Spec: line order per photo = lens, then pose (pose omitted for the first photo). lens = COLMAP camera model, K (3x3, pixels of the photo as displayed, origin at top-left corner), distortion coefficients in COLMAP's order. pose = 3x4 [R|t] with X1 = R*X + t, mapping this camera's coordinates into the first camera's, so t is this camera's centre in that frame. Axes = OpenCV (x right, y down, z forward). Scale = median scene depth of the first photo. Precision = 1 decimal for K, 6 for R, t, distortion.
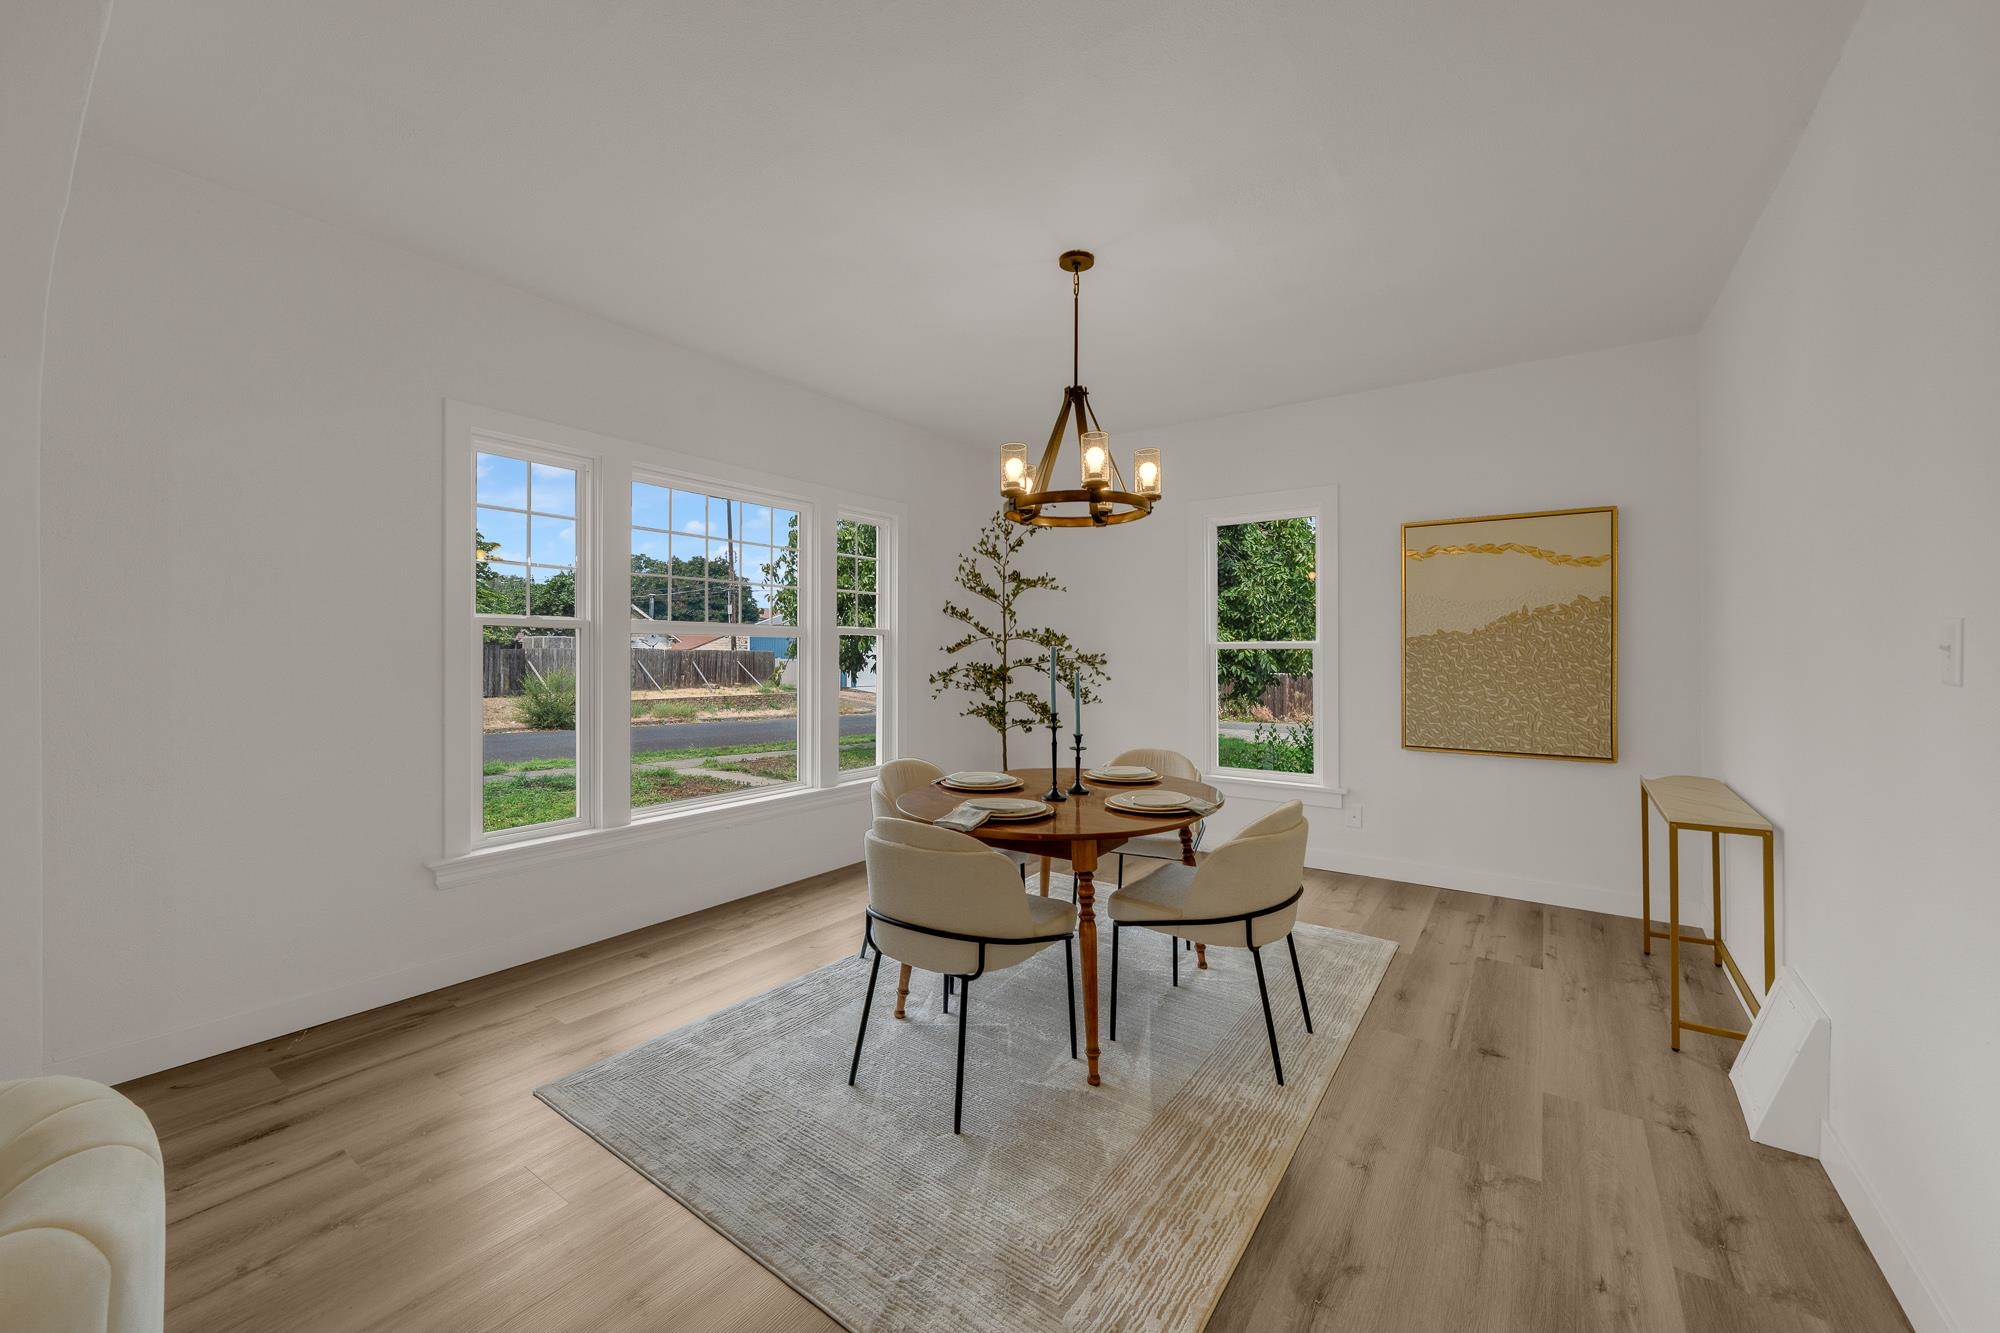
lens RADIAL K [[778.8, 0, 969.2], [0, 778.8, 651.6], [0, 0, 1]] dist [-0.003147, -0.000204]
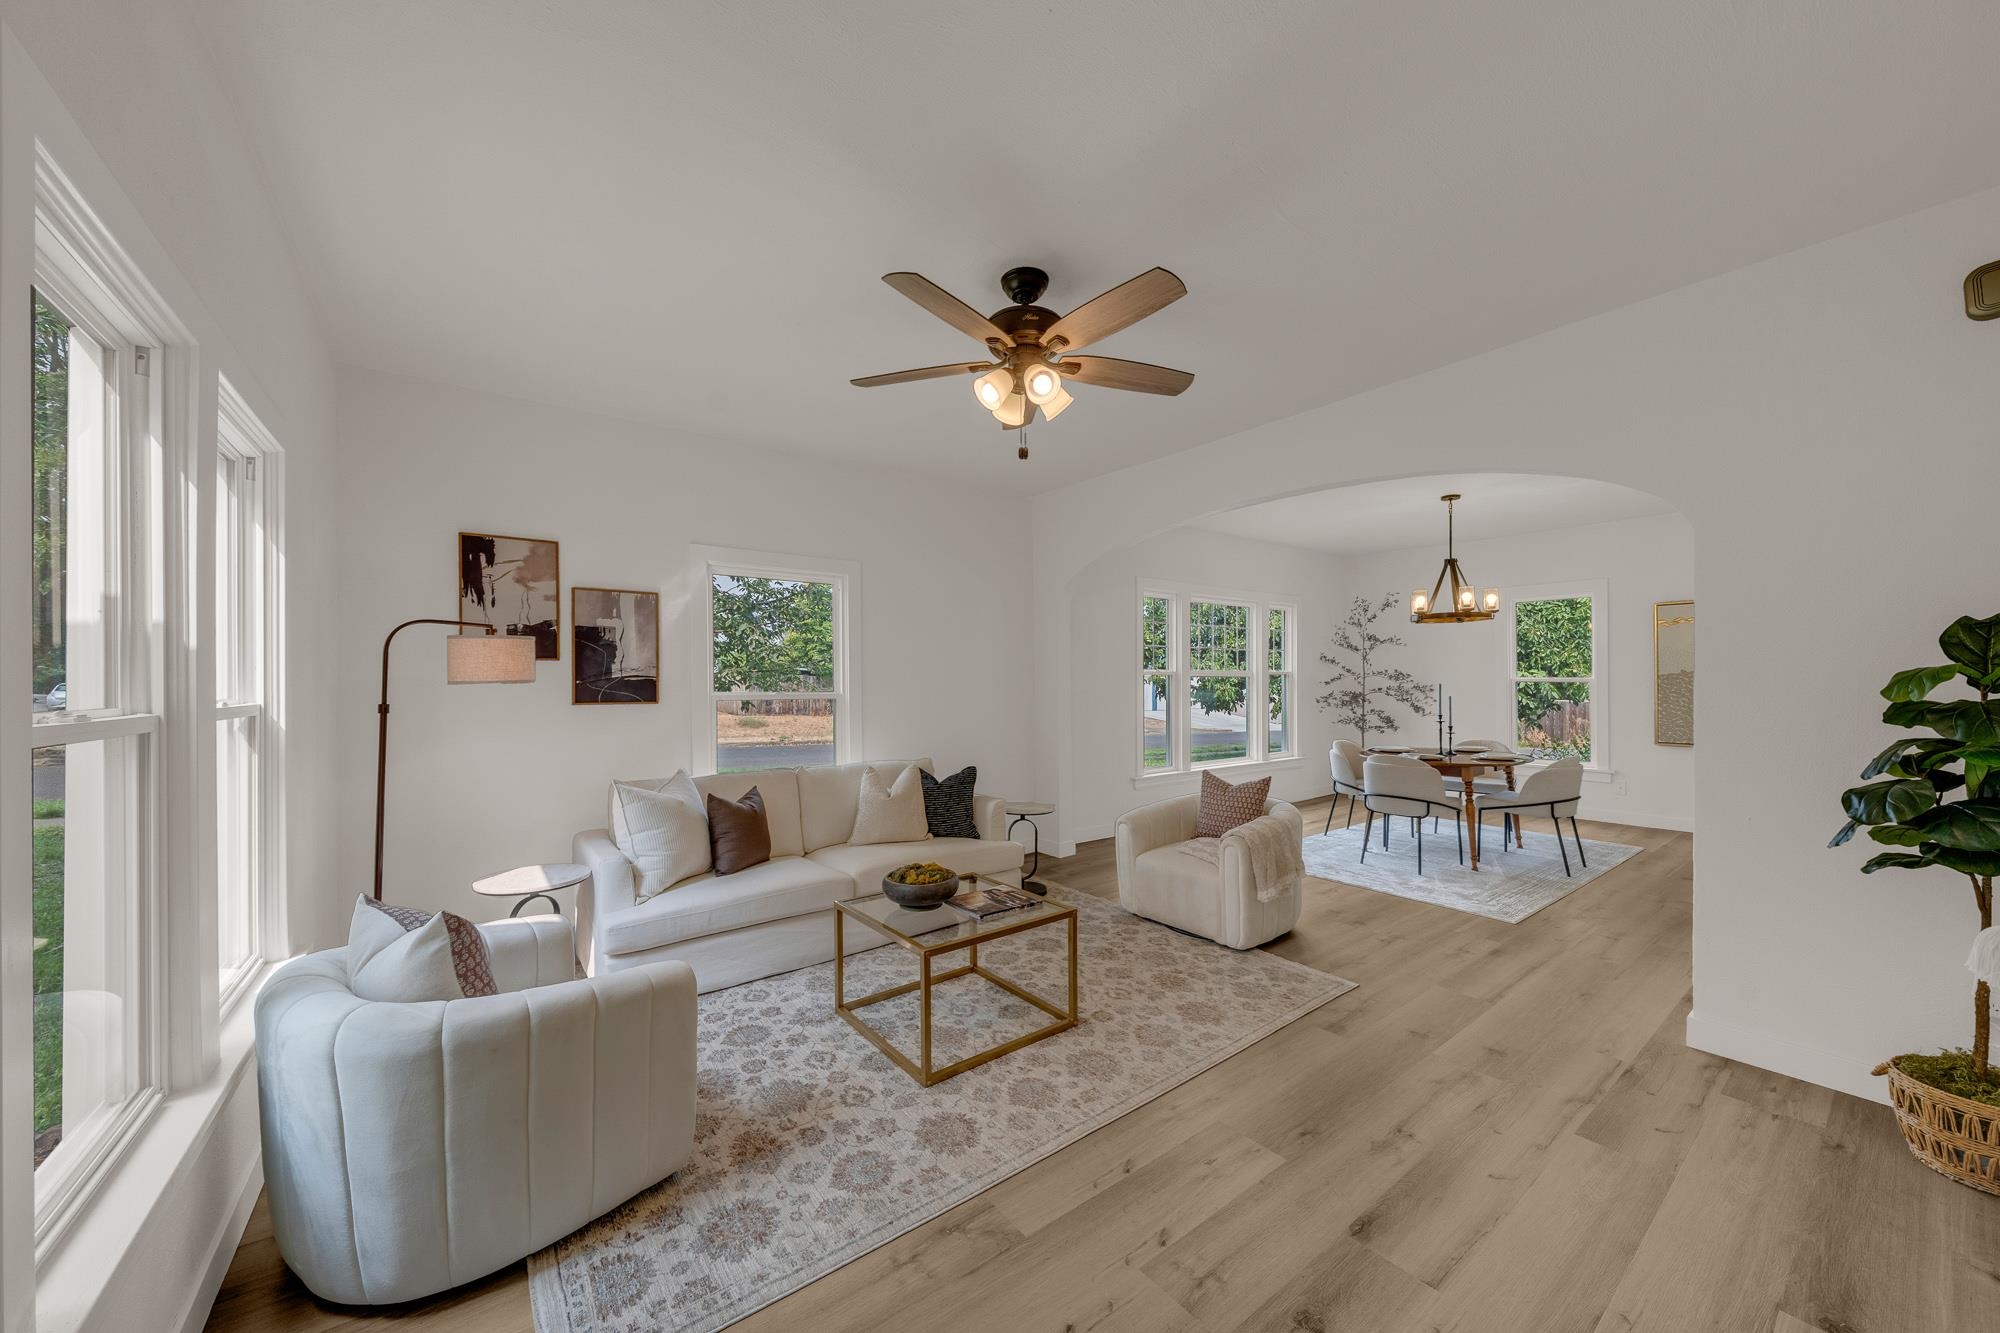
lens RADIAL K [[707.4, 0, 1001.7], [0, 707.4, 679.6], [0, 0, 1]] dist [-0.002736, -0.000072]
pose [[0.959108, -0.004224, -0.283009, -0.266497], [0.004157, 0.999991, -0.000840, -0.010595], [0.283010, -0.000371, 0.959117, -0.638575]]
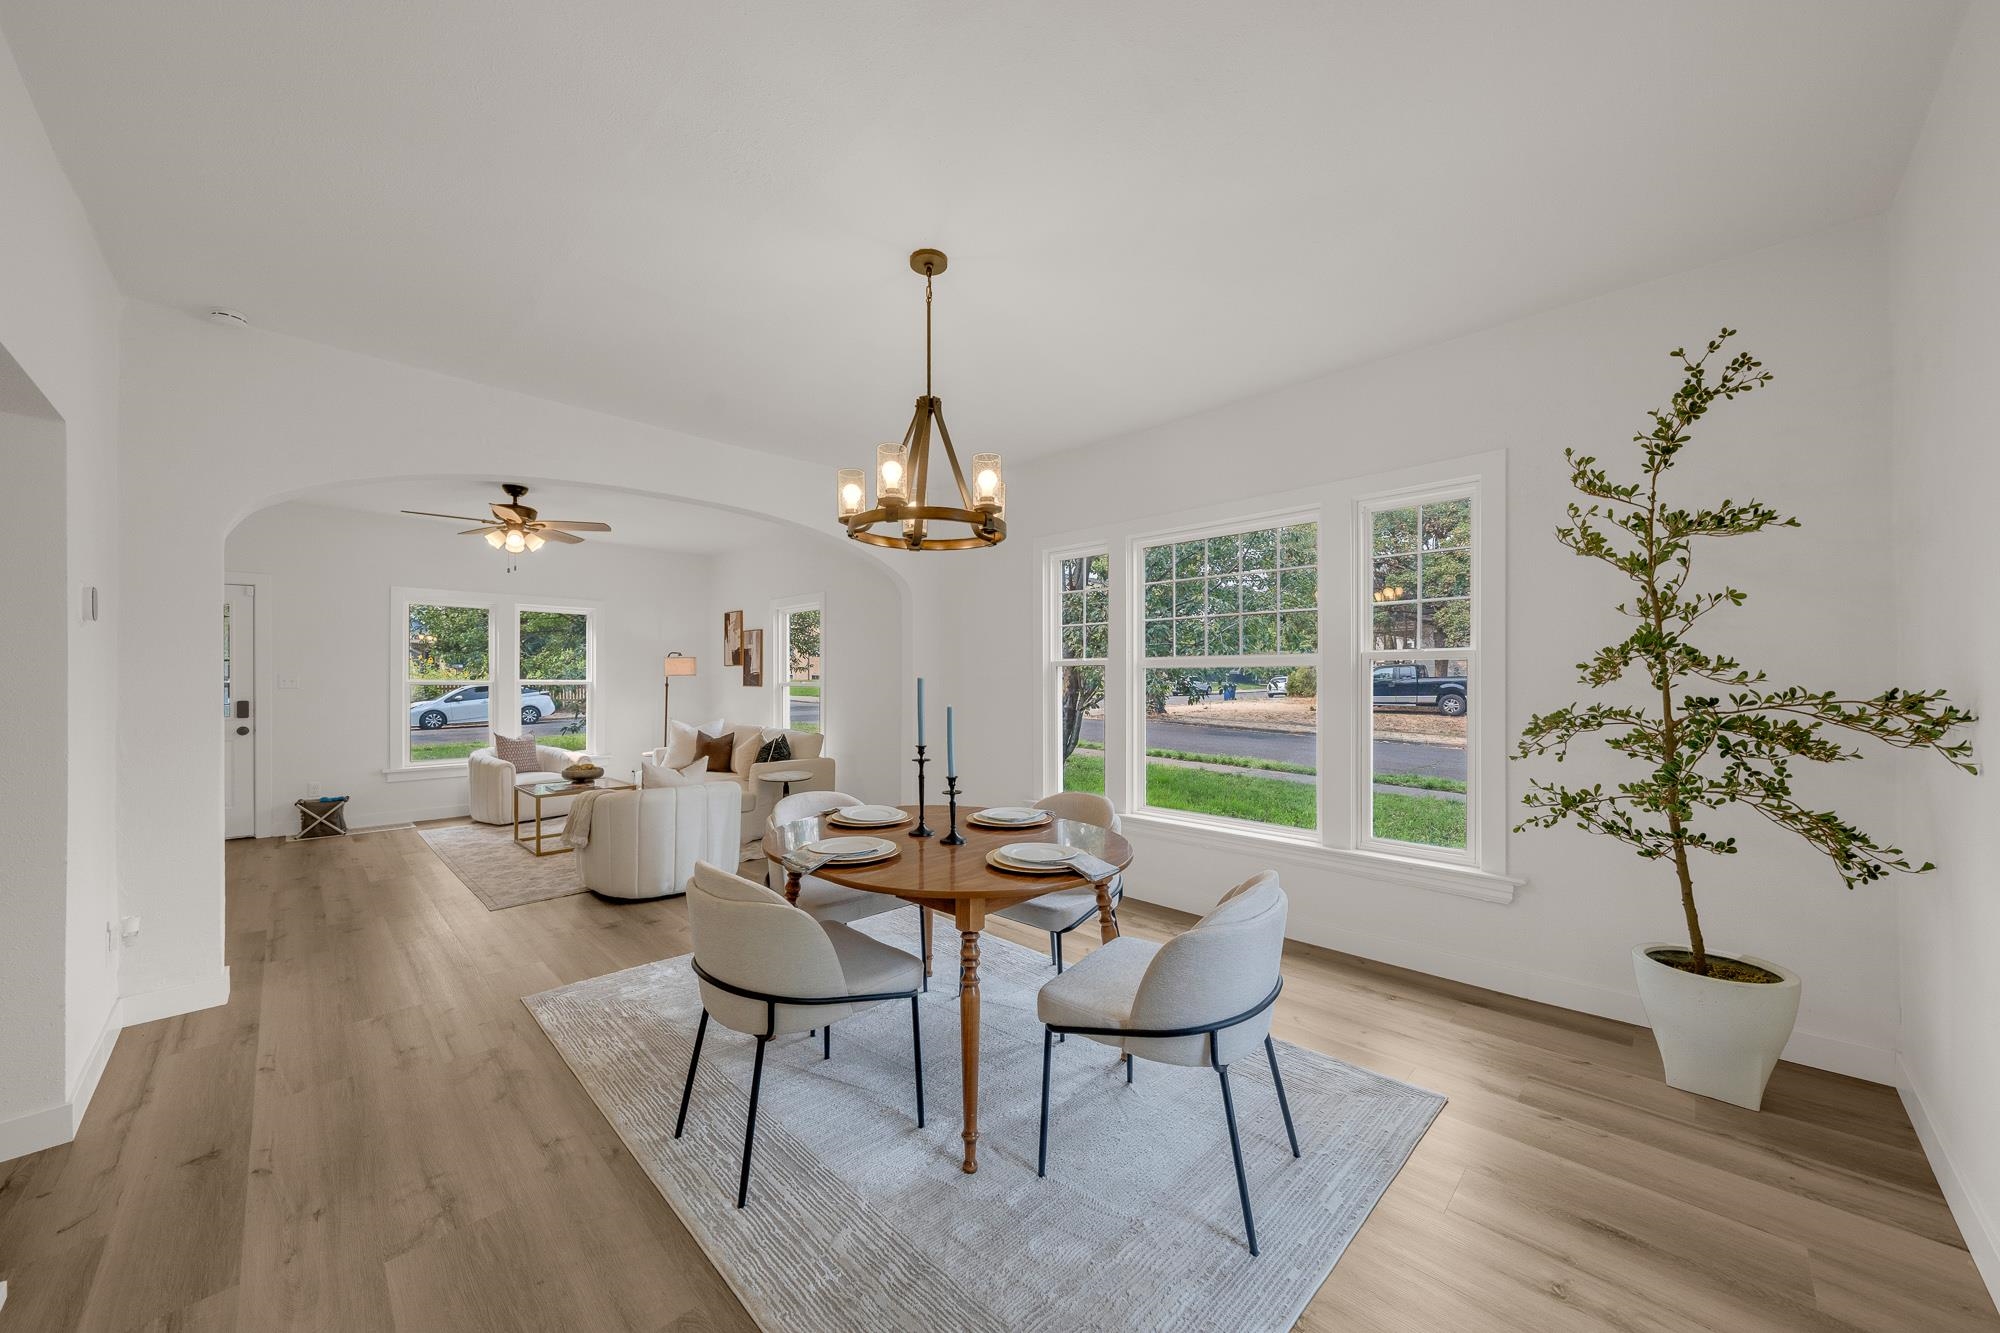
lens RADIAL K [[707.4, 0, 1001.7], [0, 707.4, 679.6], [0, 0, 1]] dist [-0.002736, -0.000072]
pose [[-0.138278, 0.002123, -0.990391, 0.528985], [0.003447, 0.999993, 0.001662, -0.002853], [0.990387, -0.003184, -0.138284, 0.666328]]
